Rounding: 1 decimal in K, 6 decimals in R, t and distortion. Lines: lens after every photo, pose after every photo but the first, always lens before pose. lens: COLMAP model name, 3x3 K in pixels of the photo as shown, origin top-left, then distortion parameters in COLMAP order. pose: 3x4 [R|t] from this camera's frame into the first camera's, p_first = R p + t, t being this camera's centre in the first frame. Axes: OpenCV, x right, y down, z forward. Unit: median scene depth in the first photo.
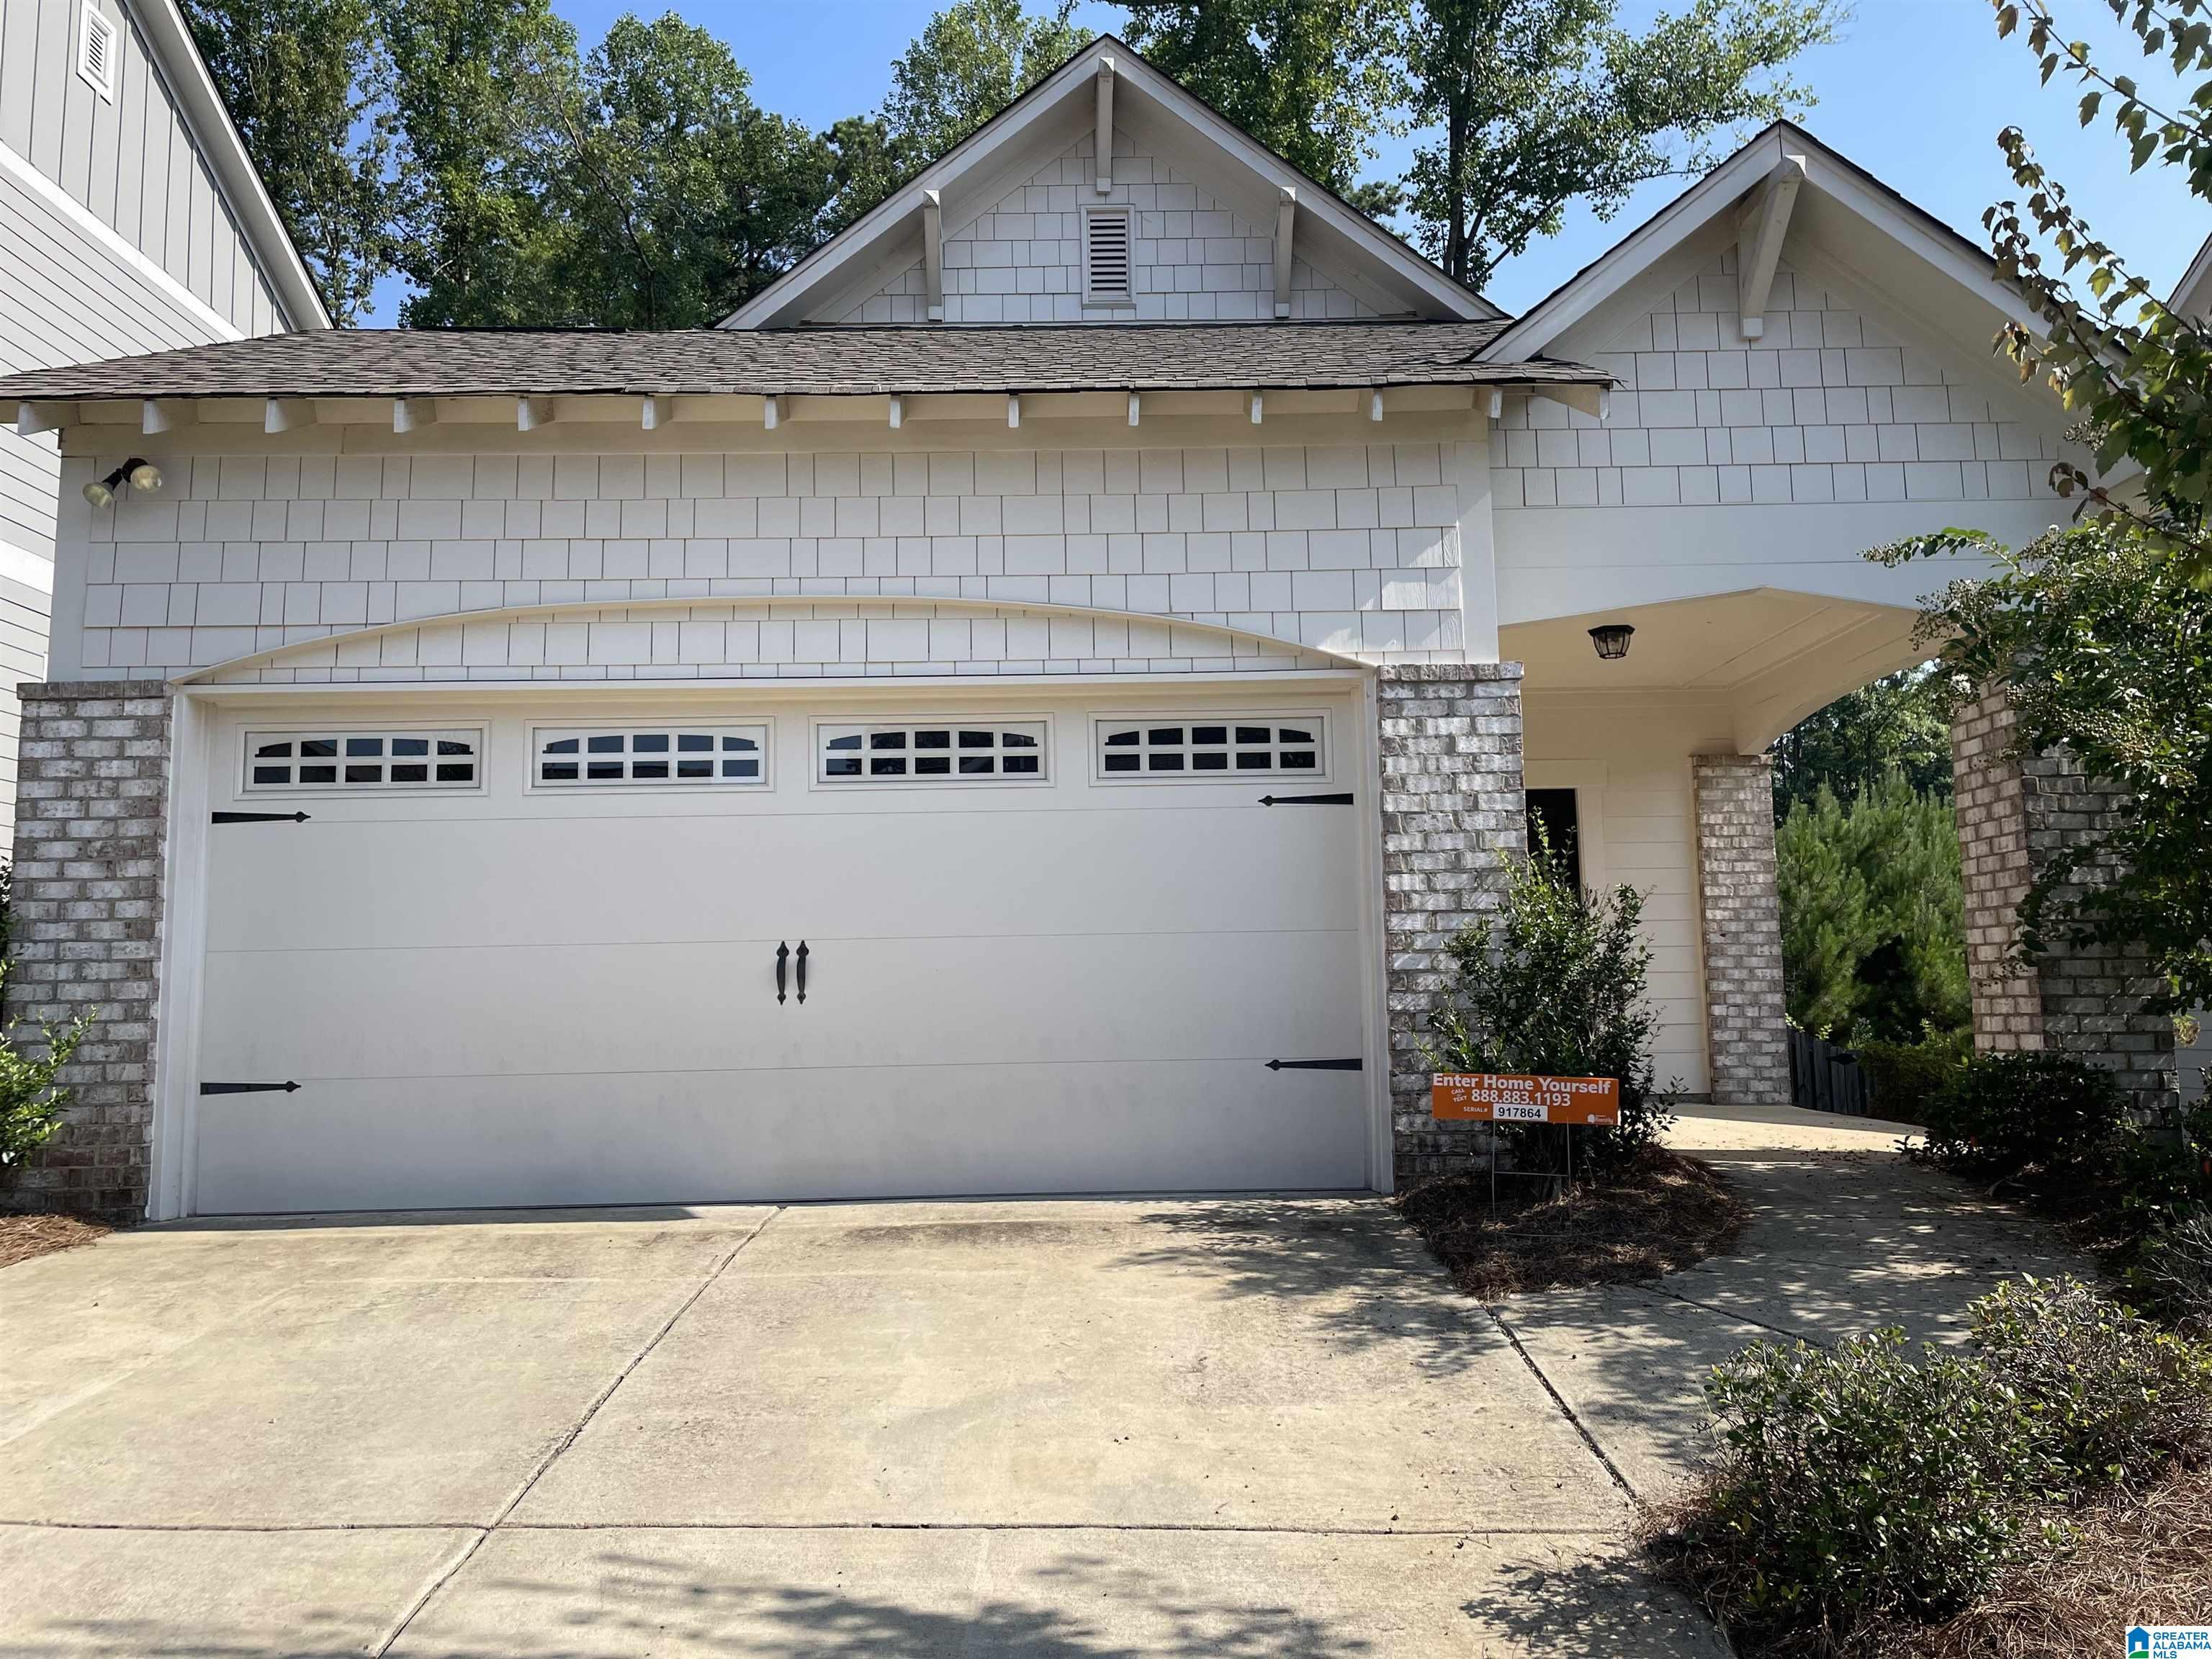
lens RADIAL K [[1668.7, 0, 1113.8], [0, 1668.7, 842.2], [0, 0, 1]] dist [0.096011, -0.118583]
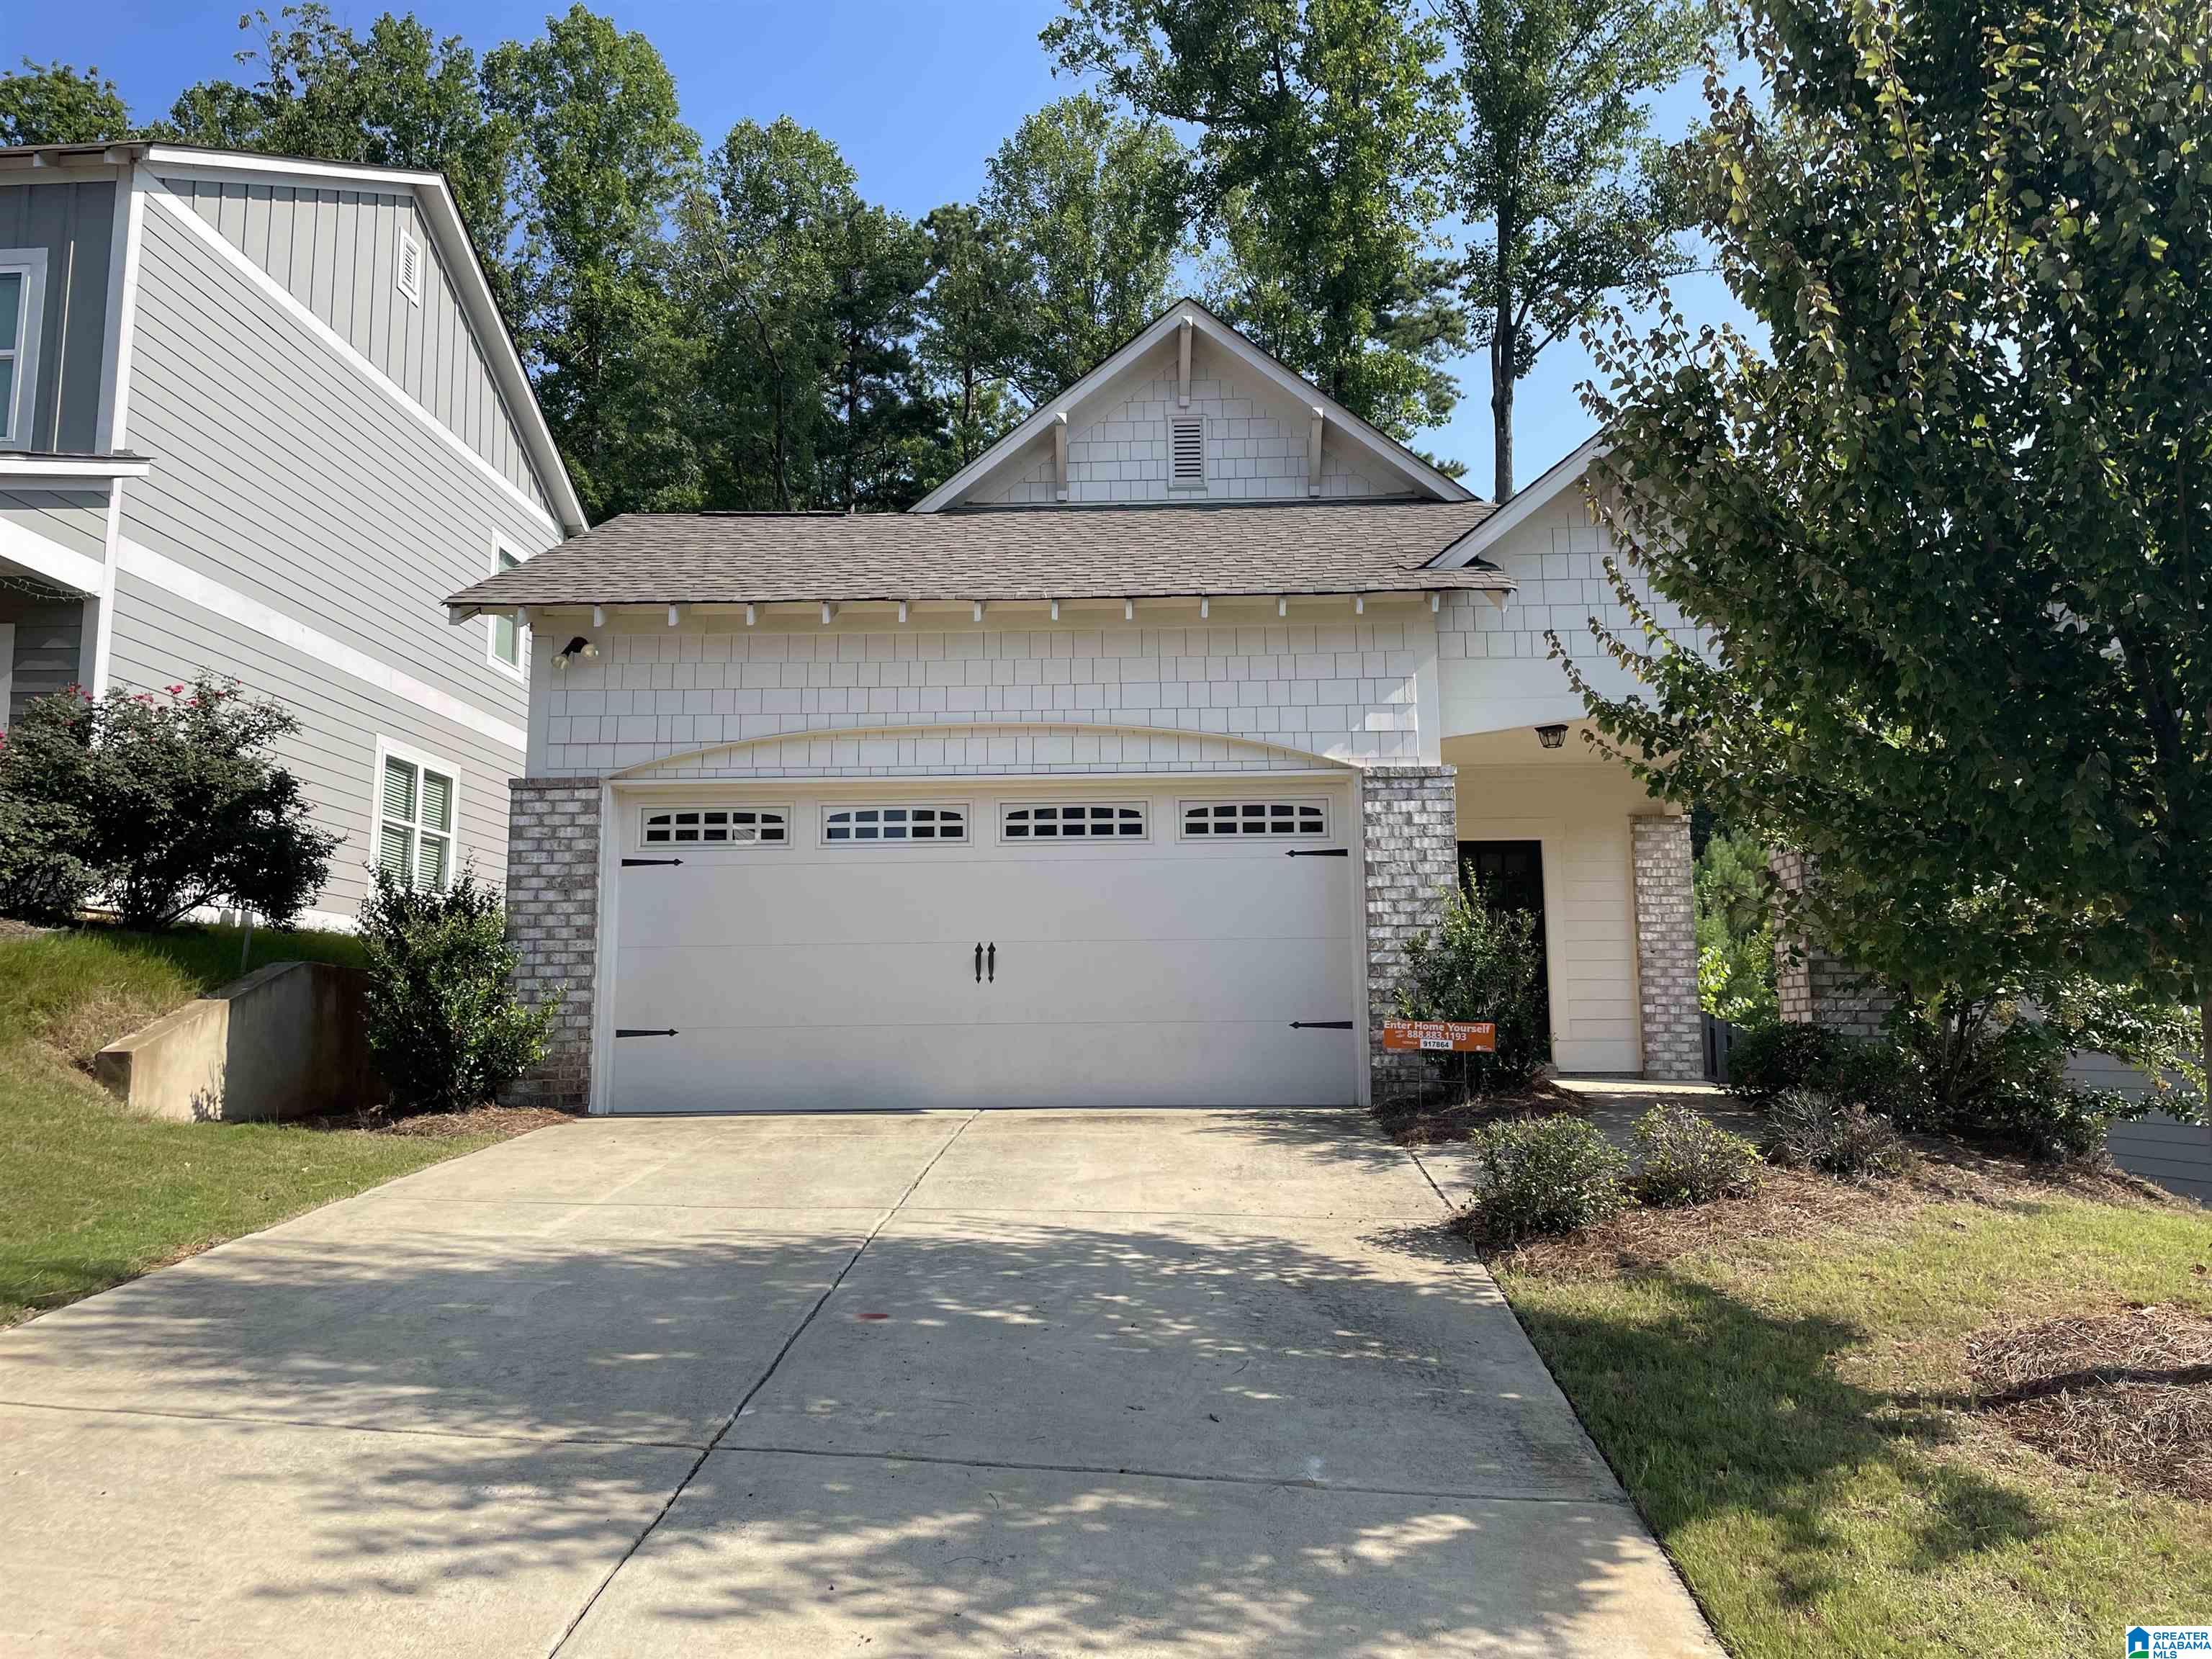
lens RADIAL K [[1668.7, 0, 1103.8], [0, 1668.7, 824.4], [0, 0, 1]] dist [0.096011, -0.118583]
pose [[0.998770, 0.002495, -0.049525, -0.004446], [-0.004024, 0.999517, -0.030800, -0.003509], [0.049424, 0.030962, 0.998298, -0.538881]]
